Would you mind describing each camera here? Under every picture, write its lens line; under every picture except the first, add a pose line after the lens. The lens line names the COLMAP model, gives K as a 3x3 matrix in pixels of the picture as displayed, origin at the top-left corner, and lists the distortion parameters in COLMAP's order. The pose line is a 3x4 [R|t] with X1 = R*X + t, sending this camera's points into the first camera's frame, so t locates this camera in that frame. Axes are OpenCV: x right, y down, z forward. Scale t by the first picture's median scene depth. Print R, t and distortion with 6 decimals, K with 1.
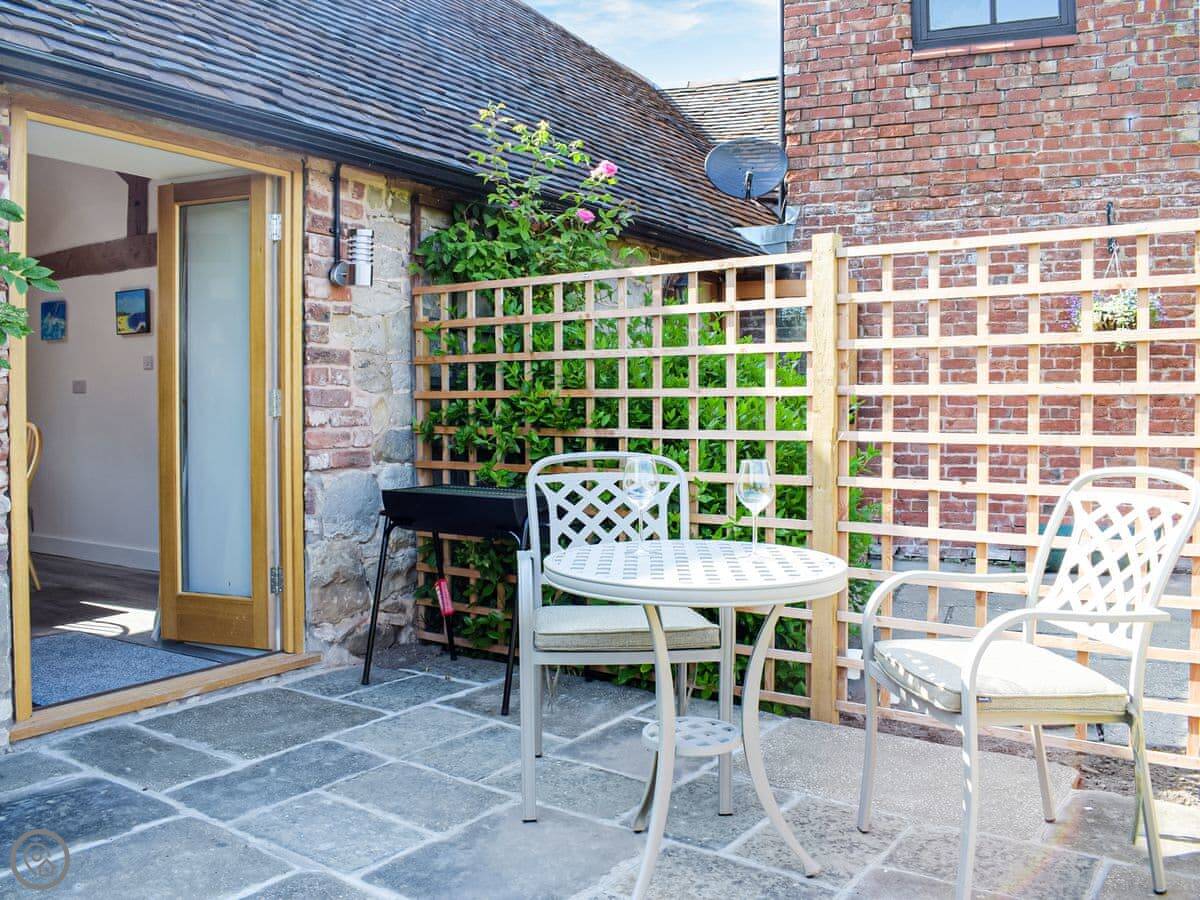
lens RADIAL K [[1087.8, 0, 583.0], [0, 1087.8, 440.4], [0, 0, 1]] dist [-0.099854, 0.020073]
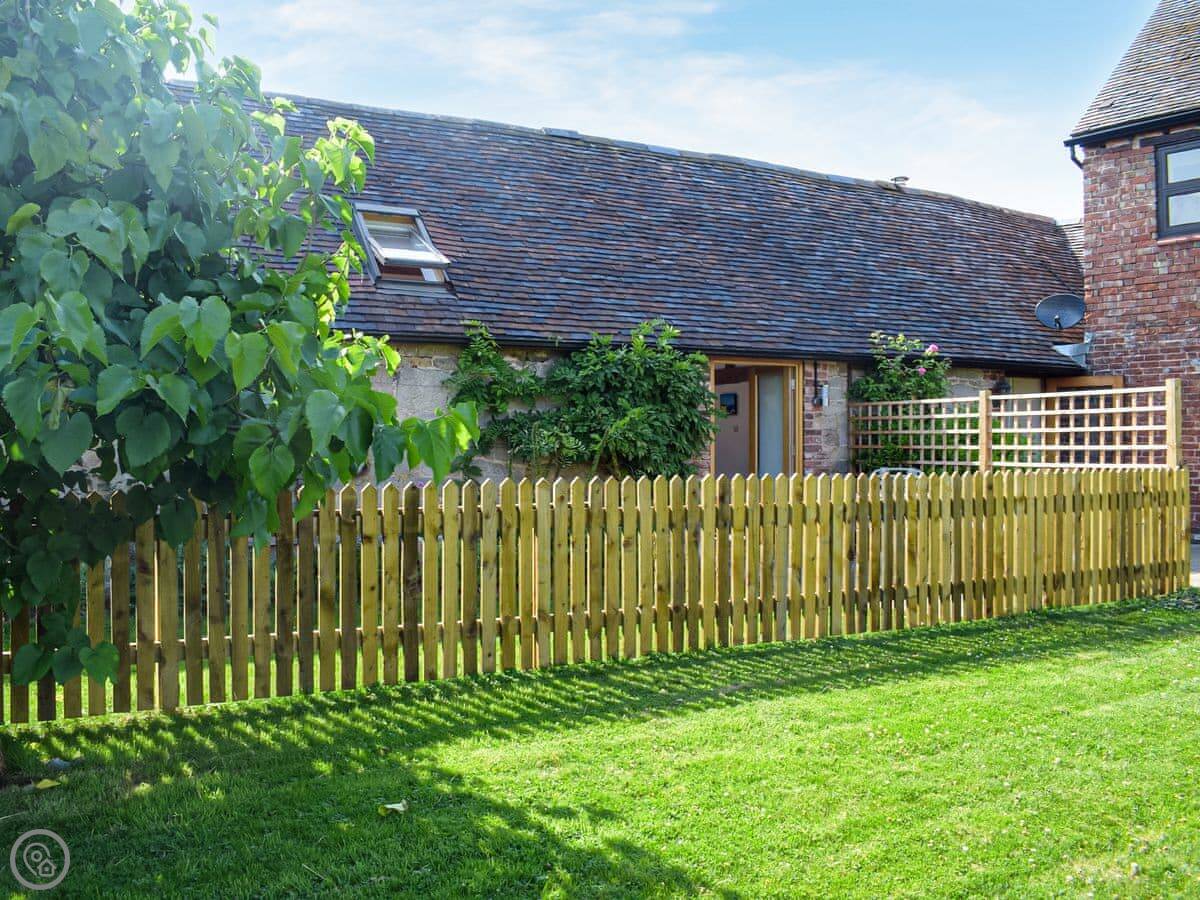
lens RADIAL K [[1087.8, 0, 583.0], [0, 1087.8, 440.4], [0, 0, 1]] dist [-0.099854, 0.020073]
pose [[0.887490, -0.000307, -0.460827, 0.477441], [-0.014424, 0.999491, -0.028445, 0.024129], [0.460601, 0.031891, 0.887034, -1.576302]]
